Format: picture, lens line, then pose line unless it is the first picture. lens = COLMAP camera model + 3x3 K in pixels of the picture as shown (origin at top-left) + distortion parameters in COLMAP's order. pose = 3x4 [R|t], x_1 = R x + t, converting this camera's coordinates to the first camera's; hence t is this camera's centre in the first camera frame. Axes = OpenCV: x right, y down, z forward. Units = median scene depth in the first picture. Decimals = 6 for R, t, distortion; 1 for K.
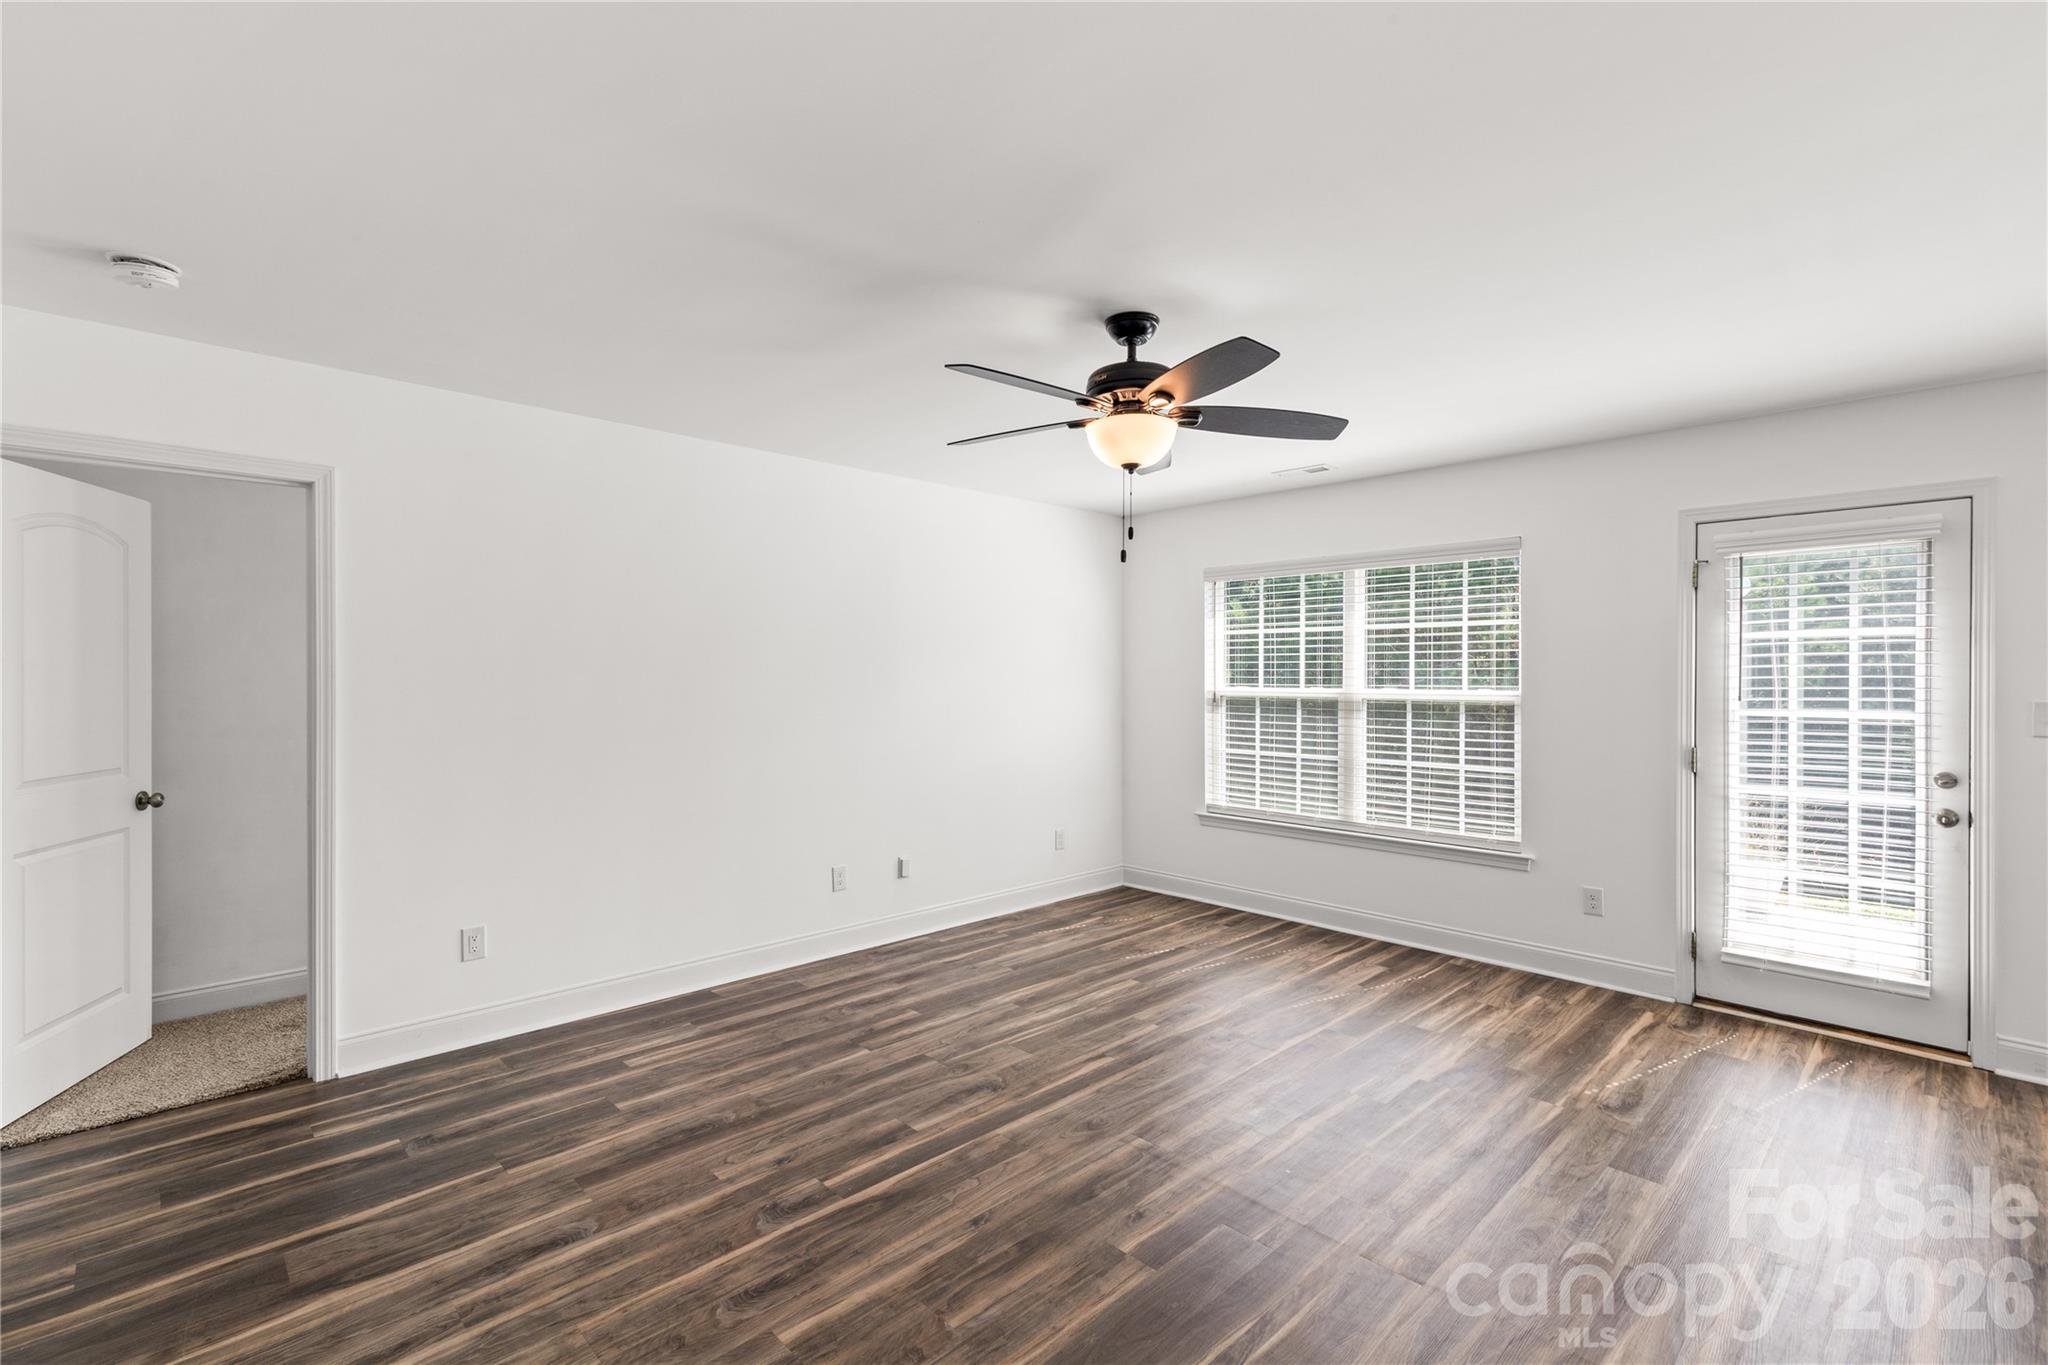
lens RADIAL K [[930.6, 0, 1039.2], [0, 930.6, 679.8], [0, 0, 1]] dist [0.011646, -0.001667]
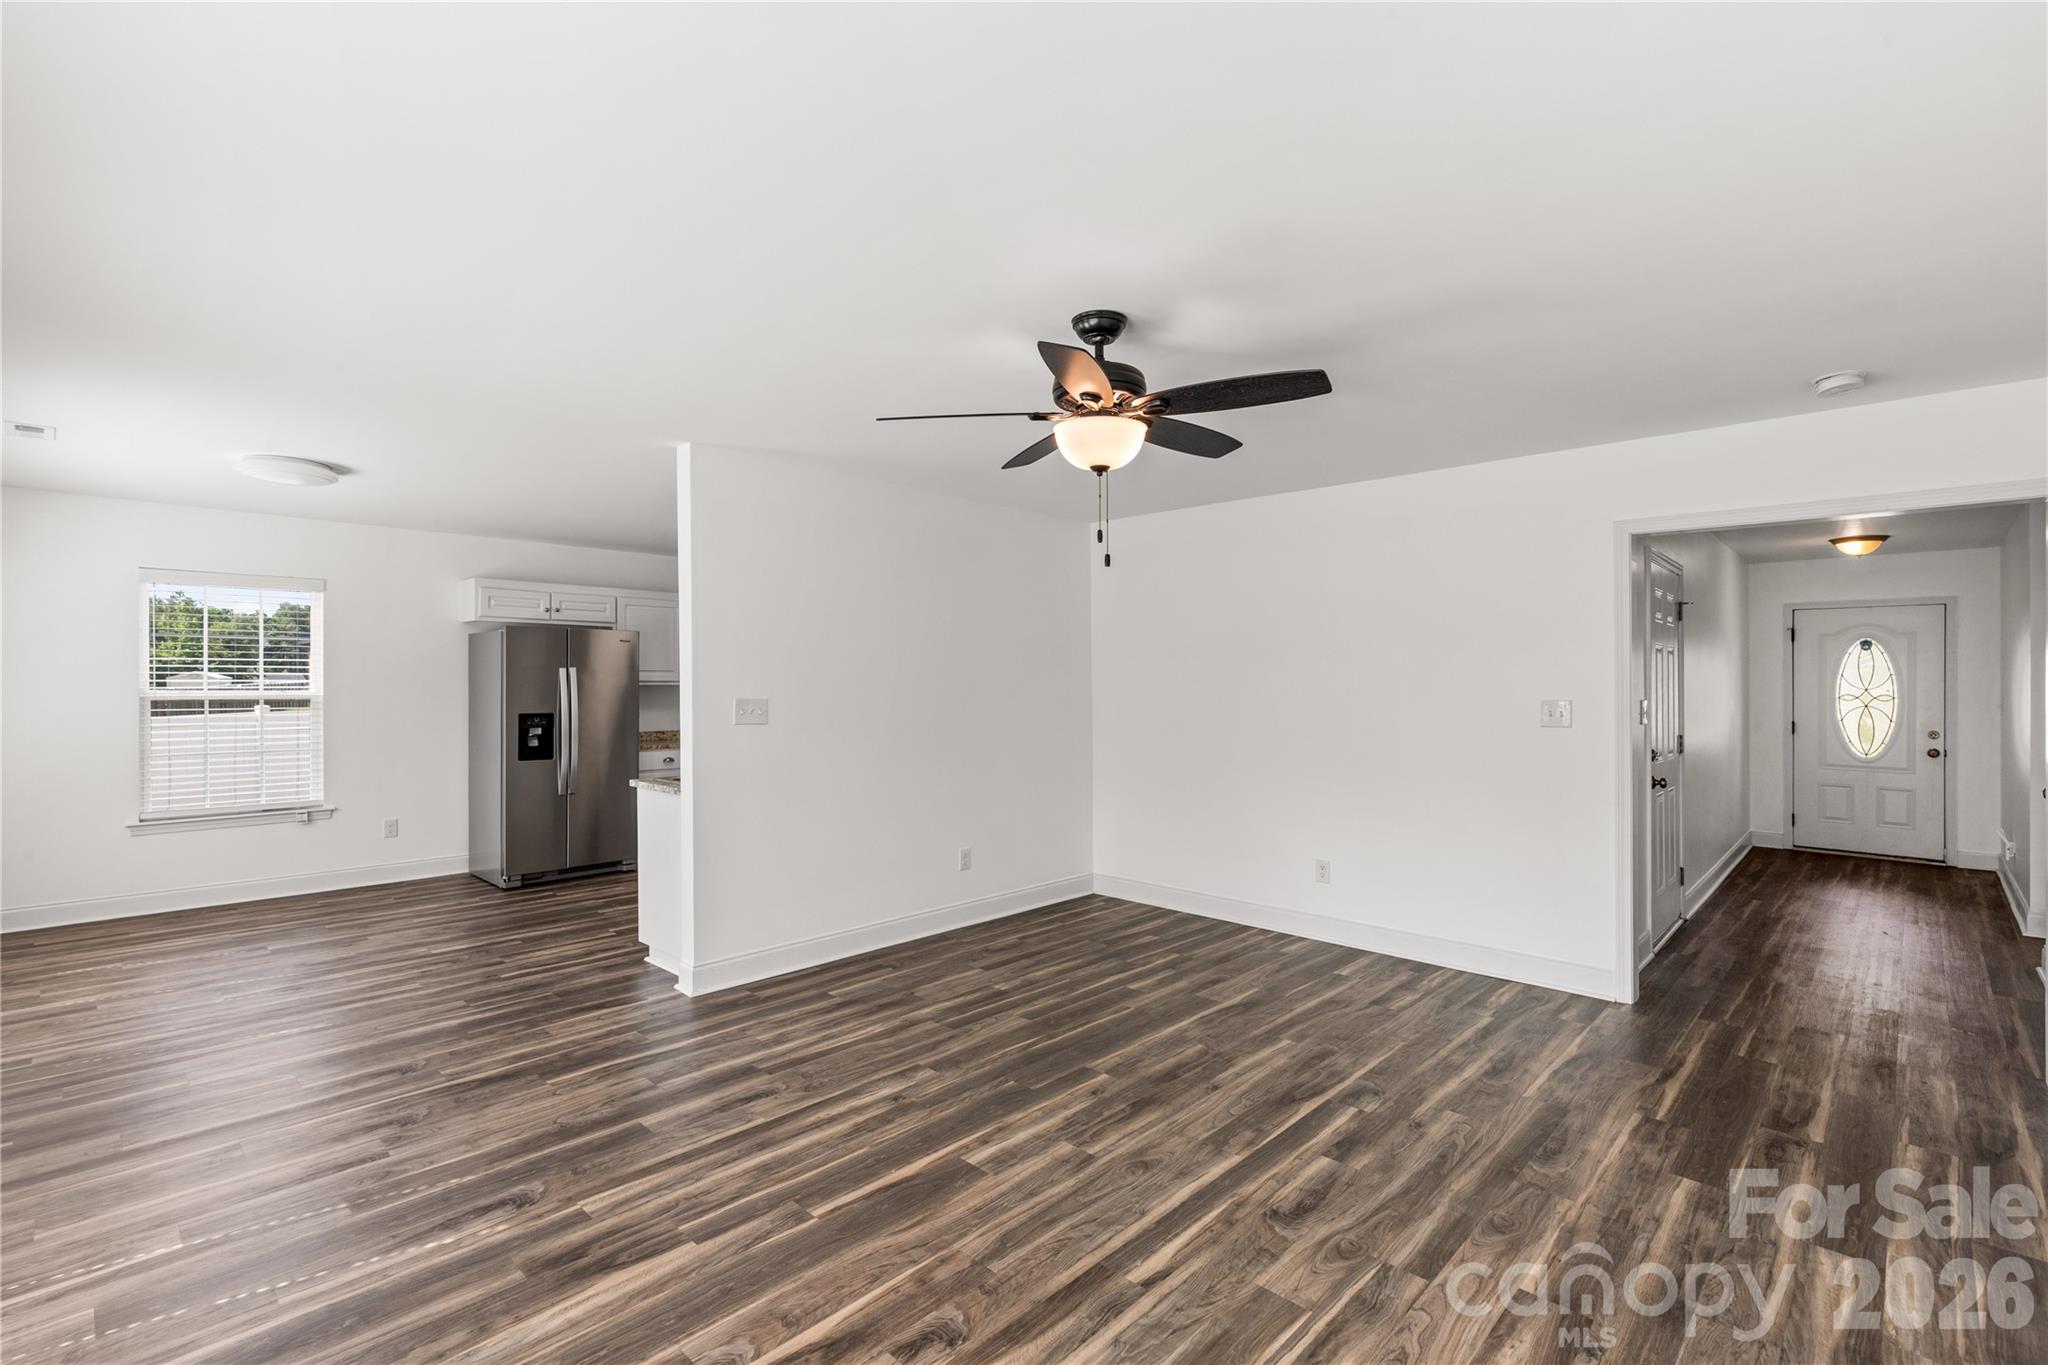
lens RADIAL K [[930.6, 0, 1017.3], [0, 930.6, 676.7], [0, 0, 1]] dist [0.011646, -0.001667]
pose [[-0.999900, -0.006789, -0.012371, 0.147507], [-0.006801, 0.999976, 0.000935, -0.007181], [0.012364, 0.001019, -0.999923, 1.448931]]
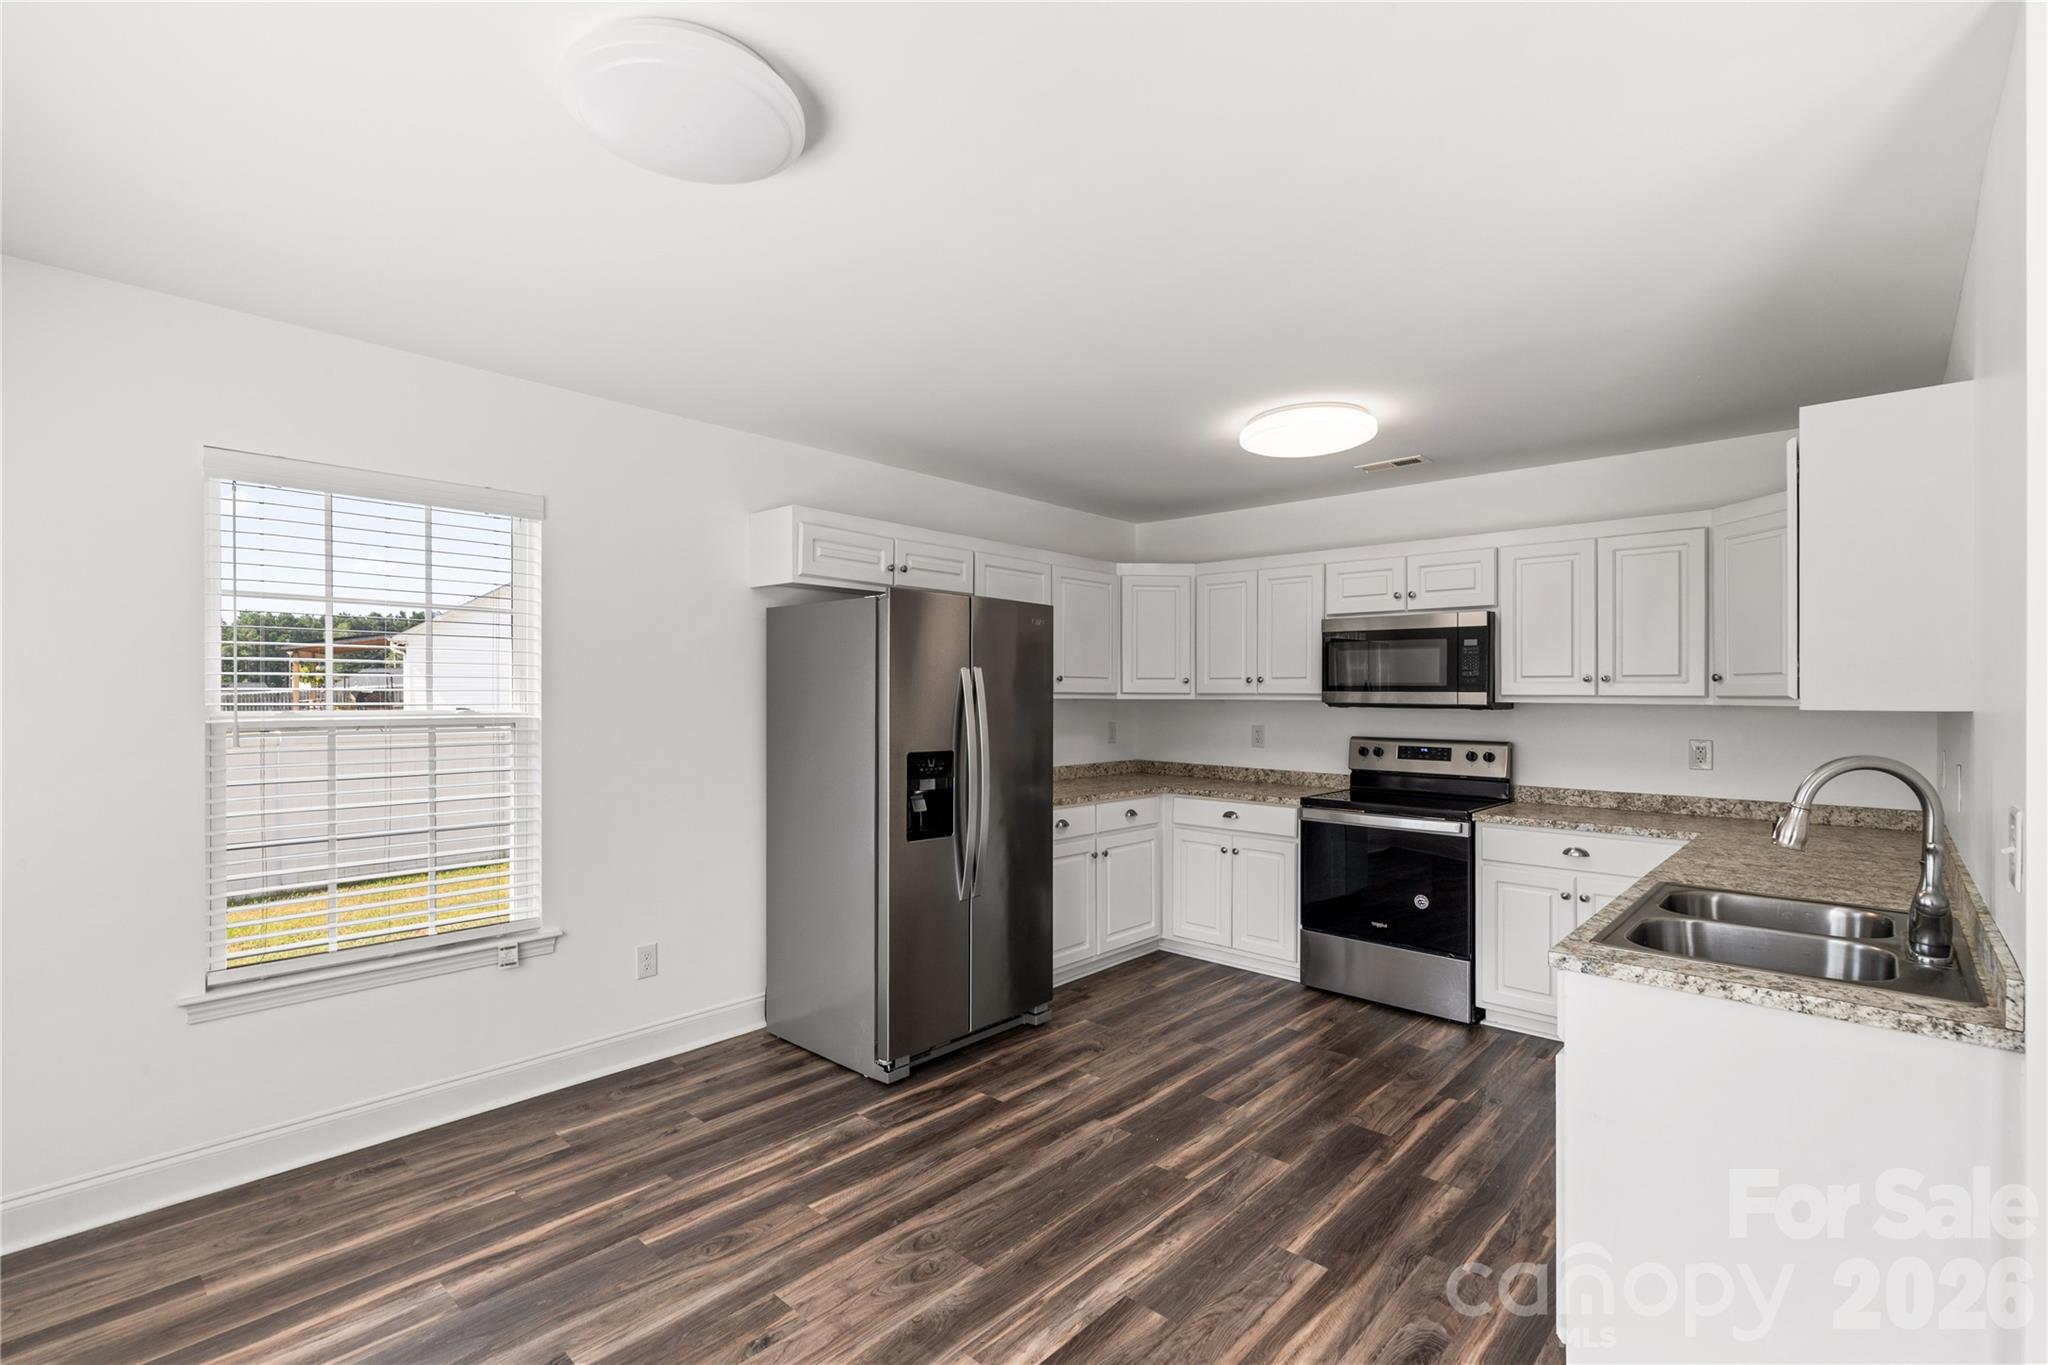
lens RADIAL K [[930.6, 0, 1009.7], [0, 930.6, 679.7], [0, 0, 1]] dist [0.011646, -0.001667]
pose [[-0.999094, -0.010585, -0.041221, 0.941552], [-0.010356, 0.999930, -0.005768, -0.000076], [0.041279, -0.005335, -0.999133, 0.678349]]
